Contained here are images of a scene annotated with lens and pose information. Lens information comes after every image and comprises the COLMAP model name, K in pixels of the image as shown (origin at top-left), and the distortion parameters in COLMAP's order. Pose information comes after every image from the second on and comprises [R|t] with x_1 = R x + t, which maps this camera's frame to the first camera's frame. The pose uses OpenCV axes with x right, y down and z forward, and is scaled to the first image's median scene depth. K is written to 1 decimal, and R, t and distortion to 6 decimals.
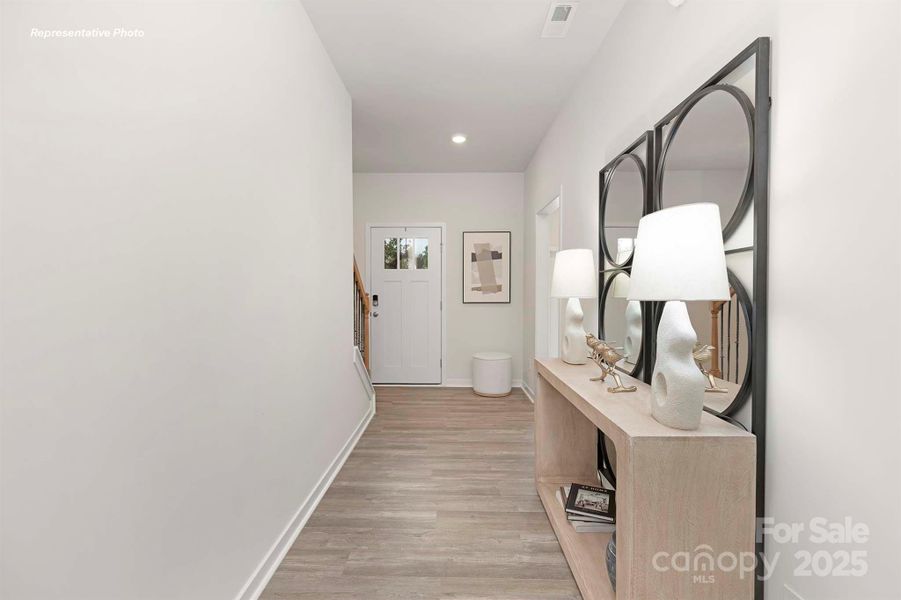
lens RADIAL K [[409.6, 0, 444.3], [0, 409.6, 295.4], [0, 0, 1]] dist [-0.000875, -0.000264]
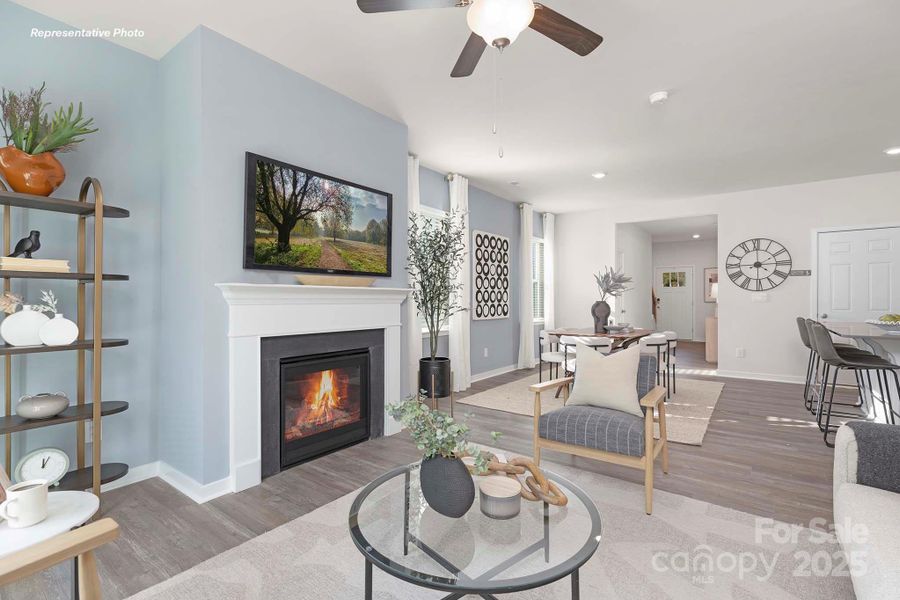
lens RADIAL K [[431.1, 0, 445.6], [0, 431.1, 299.4], [0, 0, 1]] dist [0.016572, -0.000188]
pose [[0.806231, 0.000107, -0.591600, 0.330303], [-0.008616, 0.999896, -0.011561, 0.050595], [0.591538, 0.014418, 0.806148, -1.847391]]
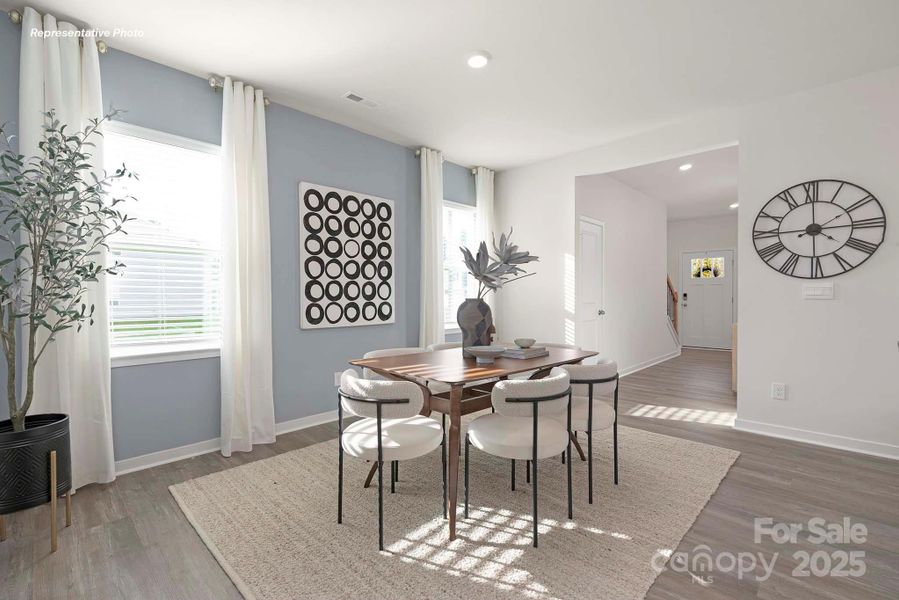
lens RADIAL K [[403.8, 0, 437.5], [0, 403.8, 301.2], [0, 0, 1]] dist [-0.001775, -0.000619]
pose [[0.716331, 0.009139, -0.697701, 0.332793], [-0.008274, 0.999955, 0.004603, 0.040619], [0.697712, 0.002475, 0.716374, -1.145545]]
